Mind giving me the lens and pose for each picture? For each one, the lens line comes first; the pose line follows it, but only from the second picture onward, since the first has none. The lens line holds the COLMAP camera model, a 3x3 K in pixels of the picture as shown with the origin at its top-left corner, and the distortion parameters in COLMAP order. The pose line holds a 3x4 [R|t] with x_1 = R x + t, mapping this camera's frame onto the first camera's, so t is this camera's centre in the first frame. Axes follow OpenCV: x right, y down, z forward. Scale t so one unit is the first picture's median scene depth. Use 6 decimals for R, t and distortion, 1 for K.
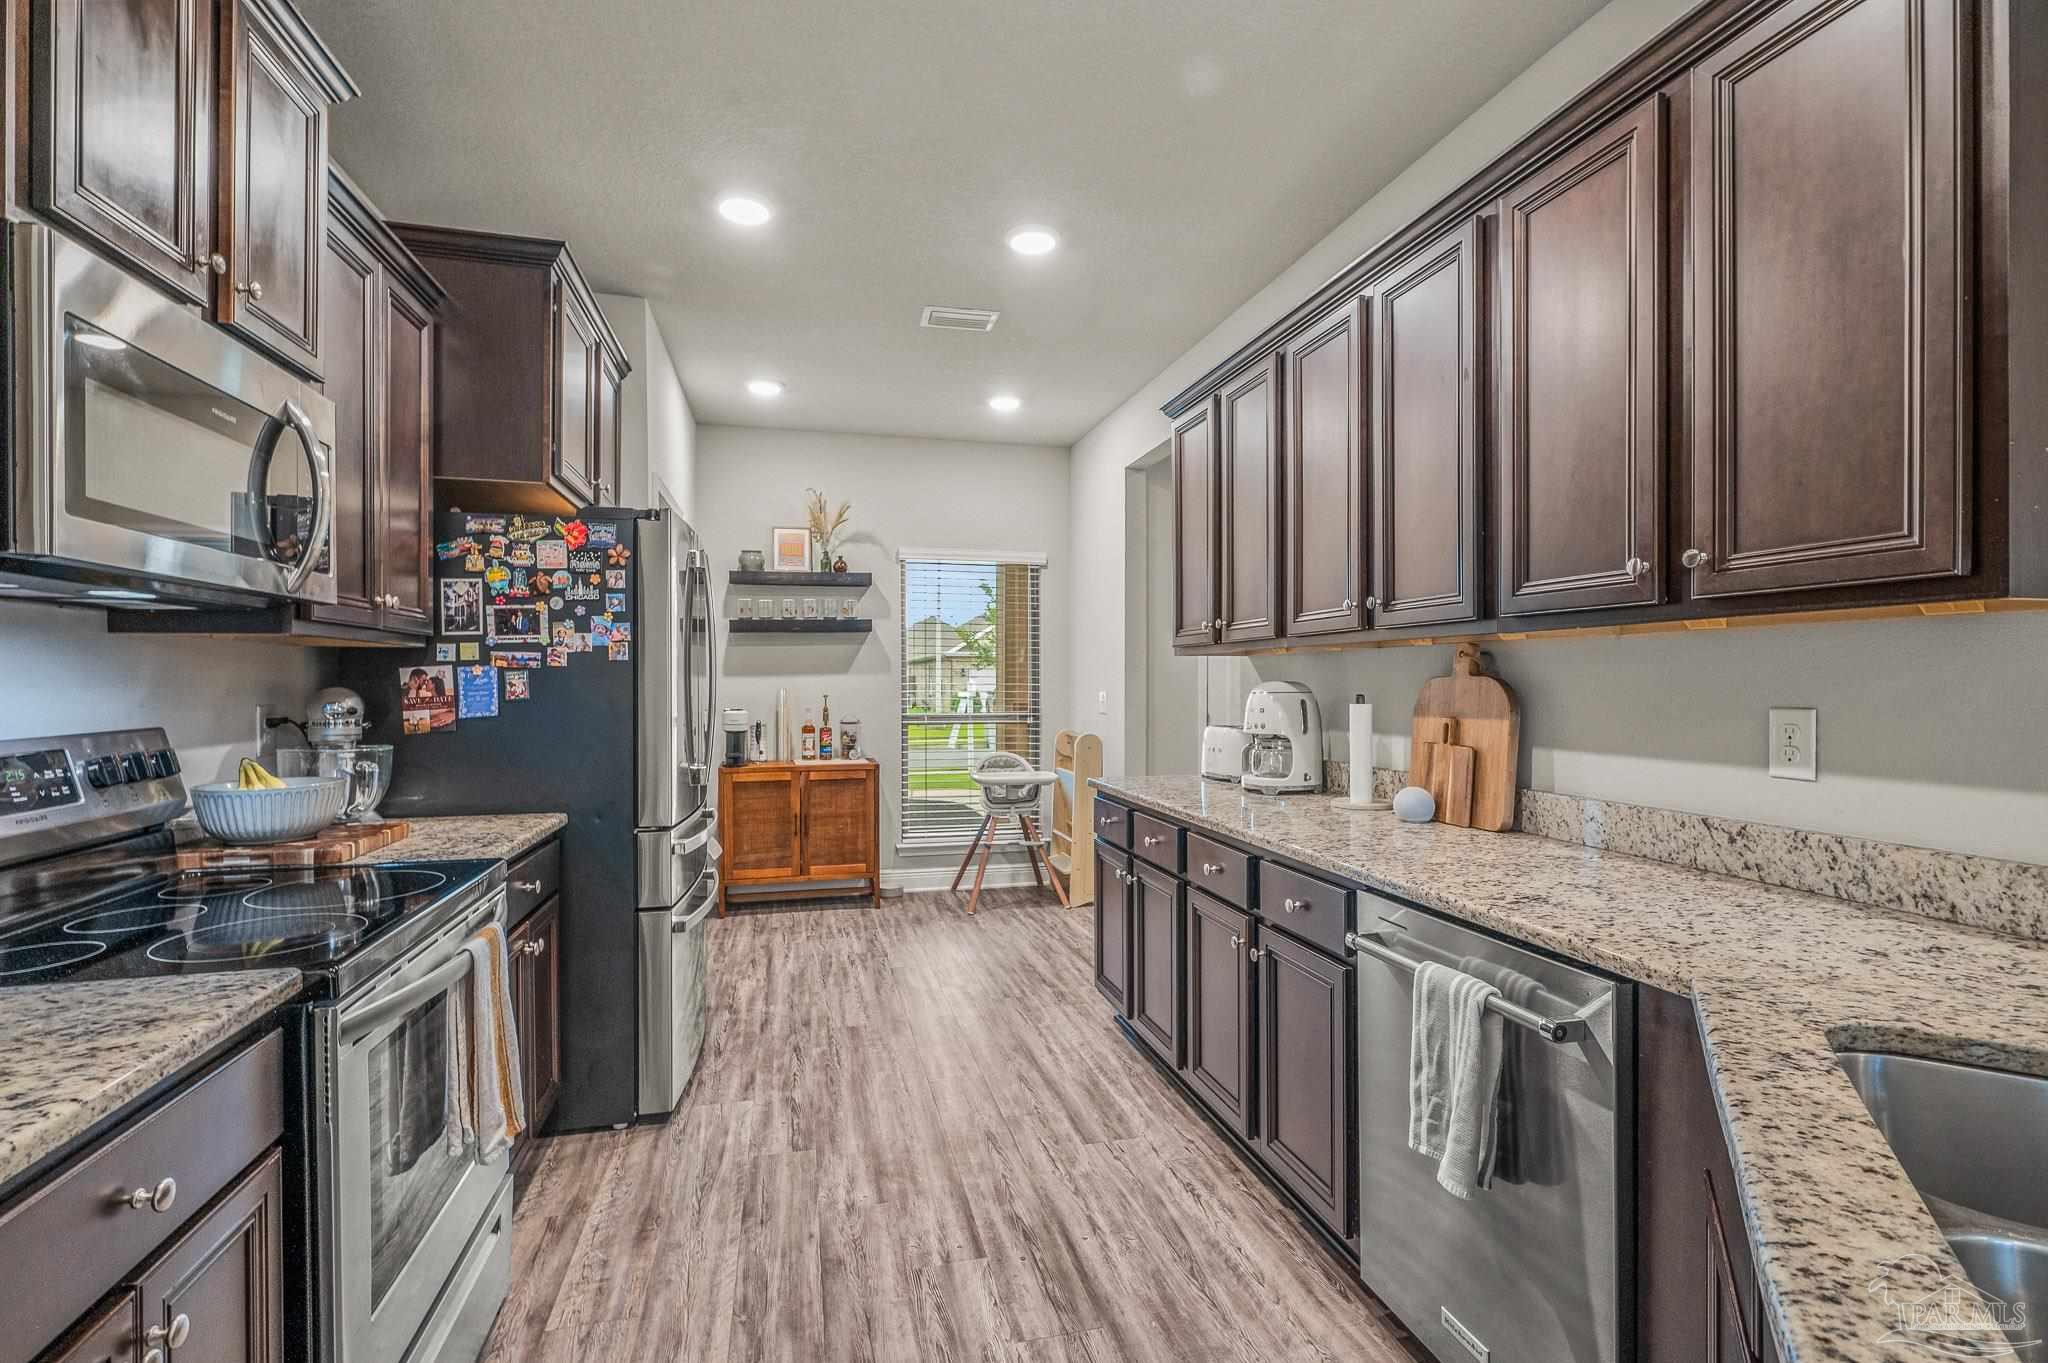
lens RADIAL K [[923.7, 0, 1012.4], [0, 923.7, 679.6], [0, 0, 1]] dist [0.001430, -0.000138]
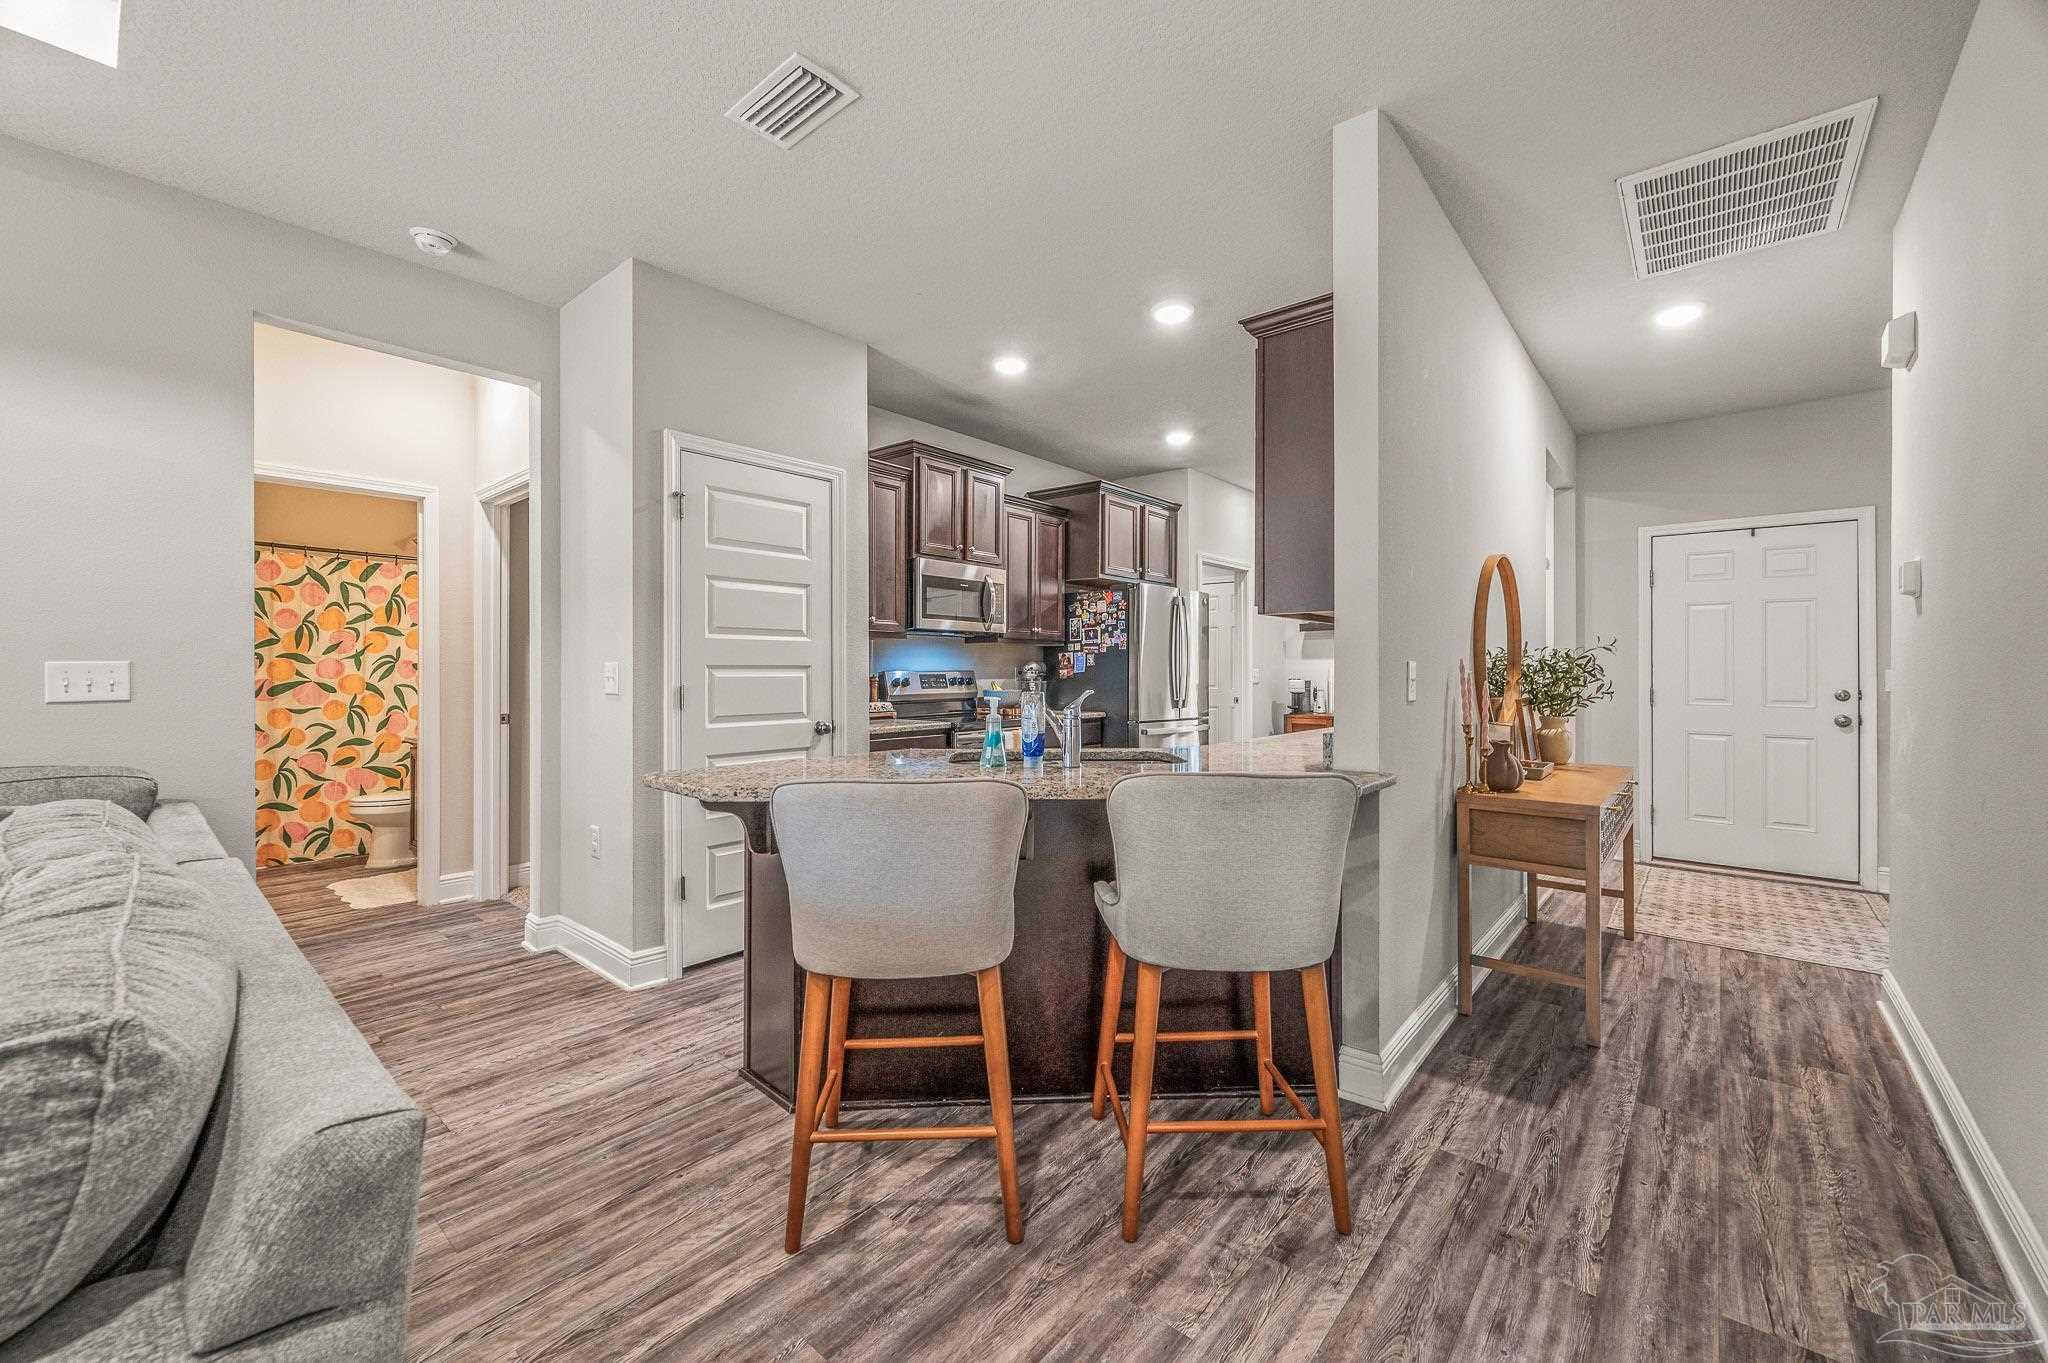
lens RADIAL K [[812.9, 0, 1027.4], [0, 812.9, 660.6], [0, 0, 1]] dist [0.000100, 0.000117]
pose [[0.583546, -0.006129, -0.812057, 0.574974], [-0.002945, 0.999949, -0.009663, 0.014940], [0.812075, 0.008030, 0.583498, -0.209210]]
